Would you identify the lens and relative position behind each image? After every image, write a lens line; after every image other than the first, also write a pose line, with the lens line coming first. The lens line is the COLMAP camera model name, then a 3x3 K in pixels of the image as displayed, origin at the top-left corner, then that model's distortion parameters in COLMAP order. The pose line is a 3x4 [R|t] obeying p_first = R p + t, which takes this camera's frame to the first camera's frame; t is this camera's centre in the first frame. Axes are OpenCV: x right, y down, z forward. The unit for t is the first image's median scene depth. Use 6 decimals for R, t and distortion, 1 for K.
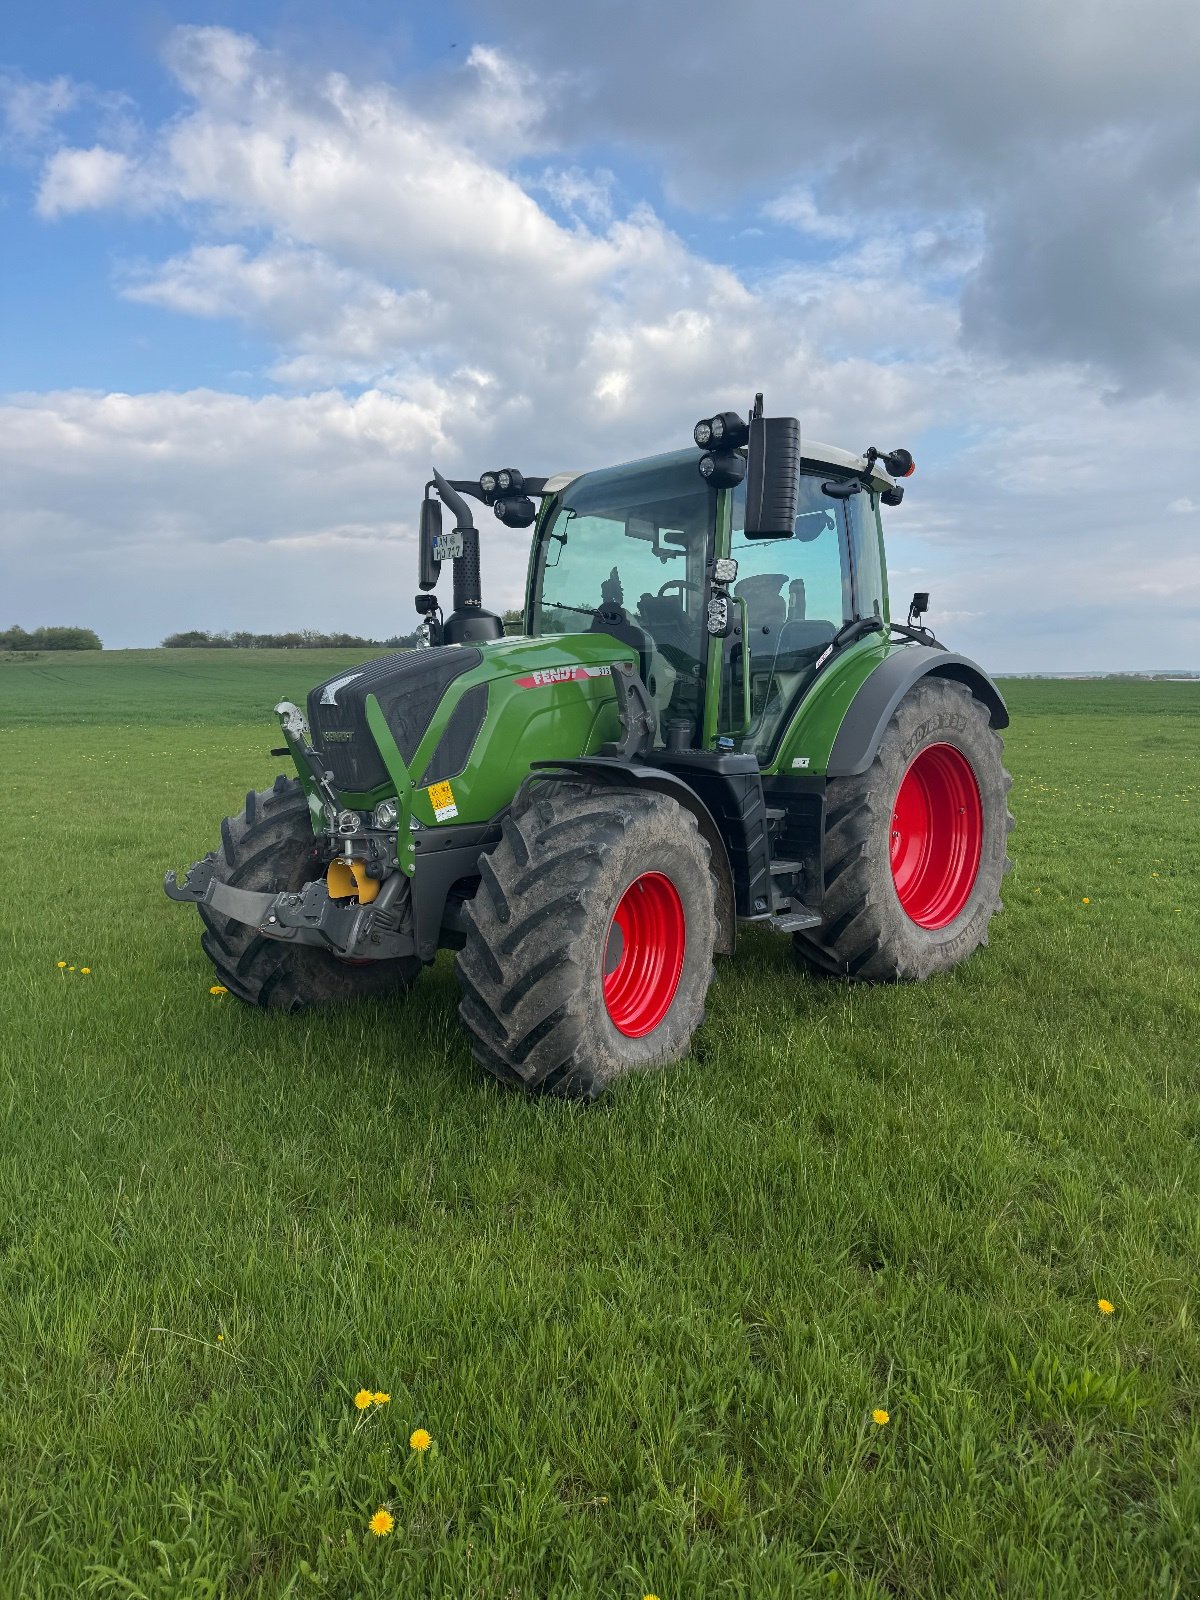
lens RADIAL K [[1139.8, 0, 589.8], [0, 1139.8, 806.4], [0, 0, 1]] dist [0.034629, -0.045406]
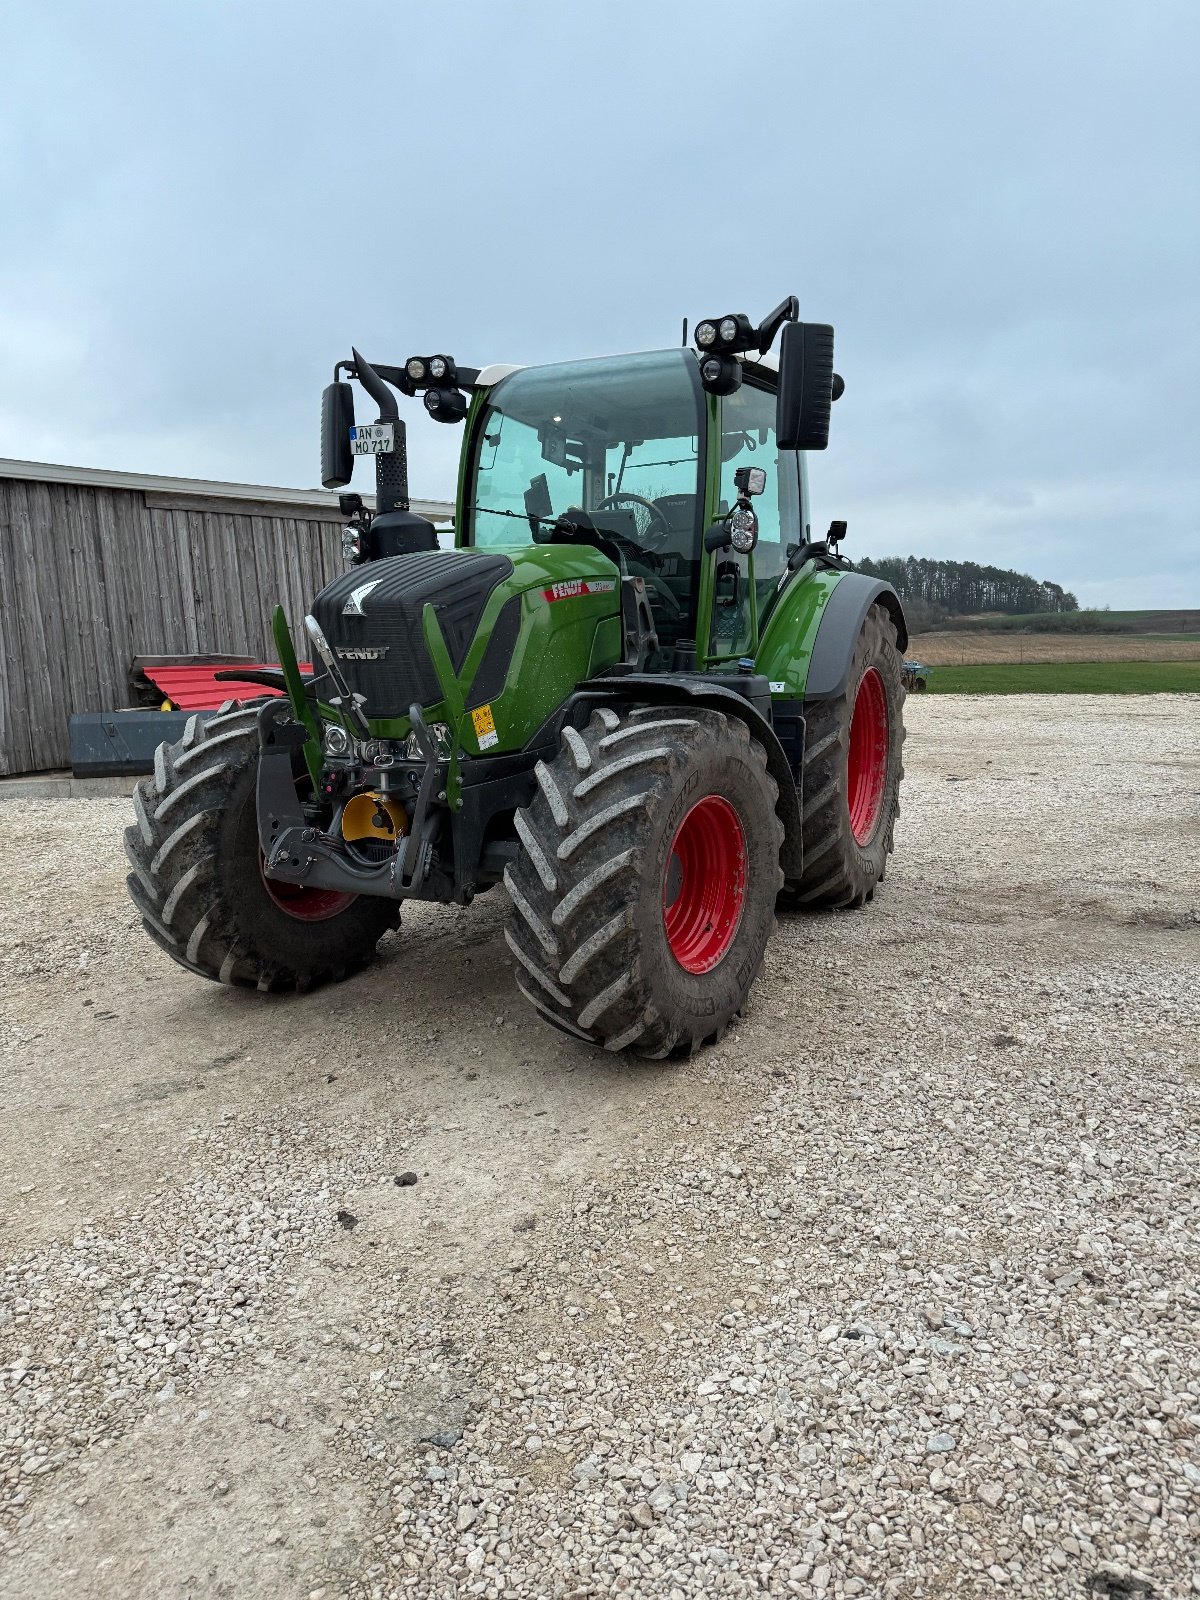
lens RADIAL K [[1139.8, 0, 620.0], [0, 1139.8, 827.5], [0, 0, 1]] dist [0.034629, -0.045406]
pose [[0.942452, -0.039248, 0.332029, -0.260873], [0.014863, 0.997023, 0.075665, 0.006107], [-0.334010, -0.066376, 0.940229, 0.095715]]
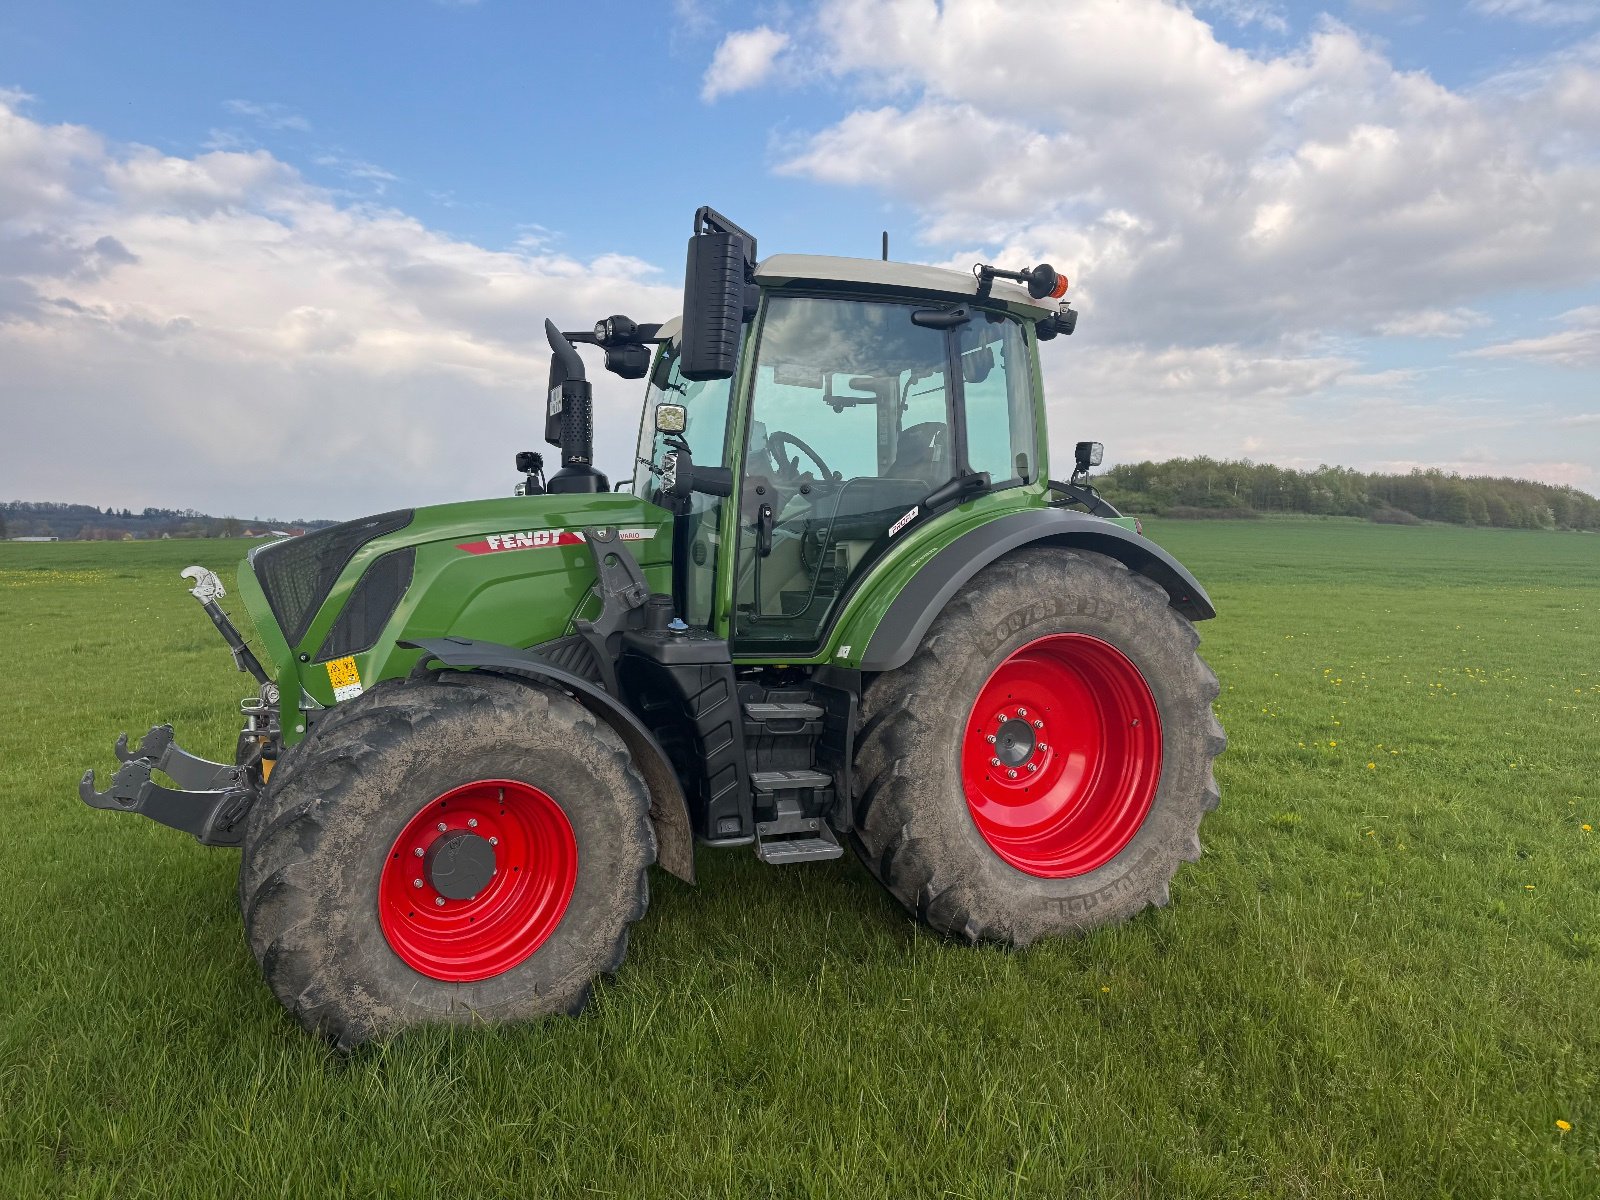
lens RADIAL K [[1207.9, 0, 828.0], [0, 1207.9, 584.4], [0, 0, 1]] dist [0.036989, -0.038508]
pose [[0.942466, 0.022753, -0.333526, 0.431425], [-0.046677, 0.996864, -0.063894, -0.029718], [0.331026, 0.075786, 0.940573, 0.175839]]
